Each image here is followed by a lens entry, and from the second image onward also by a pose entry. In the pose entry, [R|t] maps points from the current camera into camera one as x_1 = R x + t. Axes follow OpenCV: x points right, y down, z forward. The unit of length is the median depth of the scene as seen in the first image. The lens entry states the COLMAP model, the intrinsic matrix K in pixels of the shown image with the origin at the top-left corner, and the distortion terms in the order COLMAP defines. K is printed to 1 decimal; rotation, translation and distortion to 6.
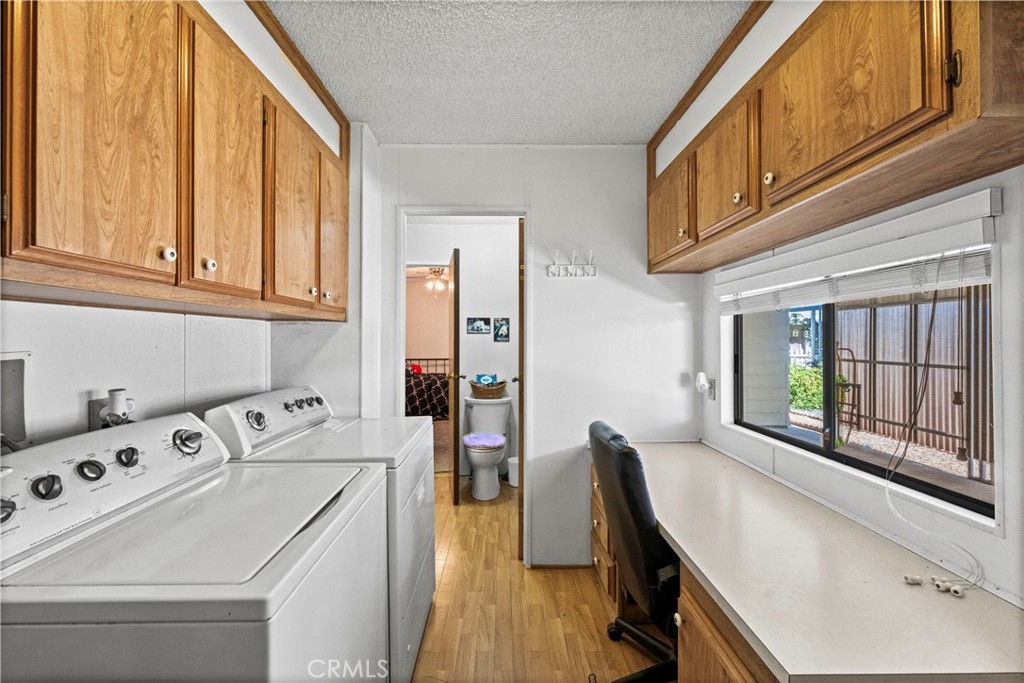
lens RADIAL K [[411.5, 0, 511.1], [0, 411.5, 336.6], [0, 0, 1]] dist [-0.007915, -0.000592]
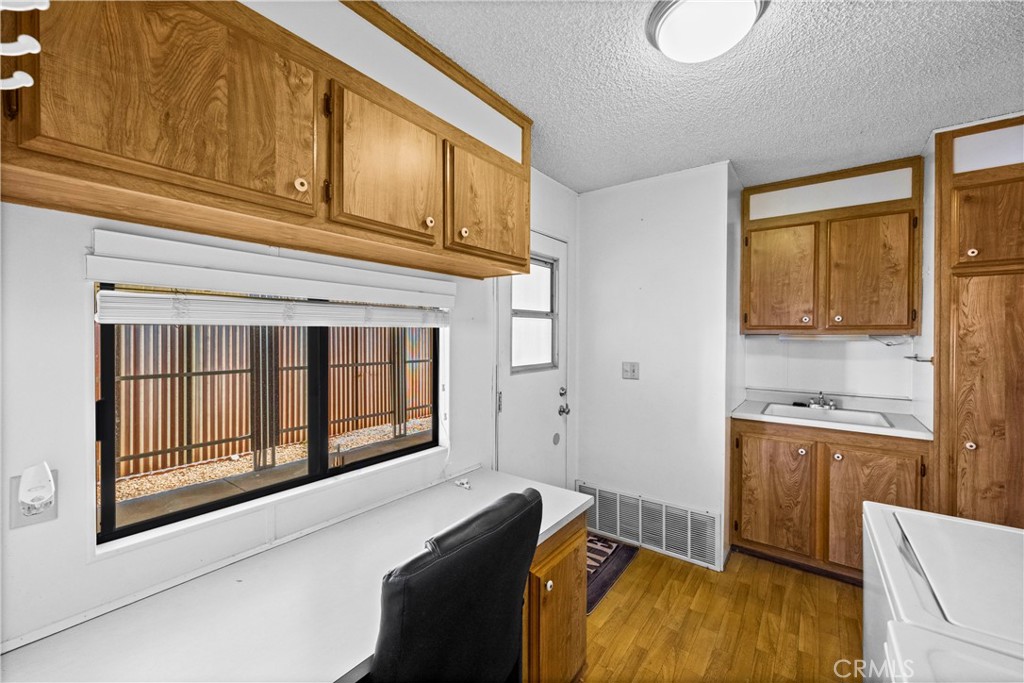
lens RADIAL K [[411.5, 0, 515.1], [0, 411.5, 339.6], [0, 0, 1]] dist [-0.007915, -0.000592]
pose [[-0.790741, -0.002398, 0.612146, -0.096996], [0.003160, 0.999963, 0.008000, -0.010851], [-0.612142, 0.008260, -0.790704, 1.393759]]
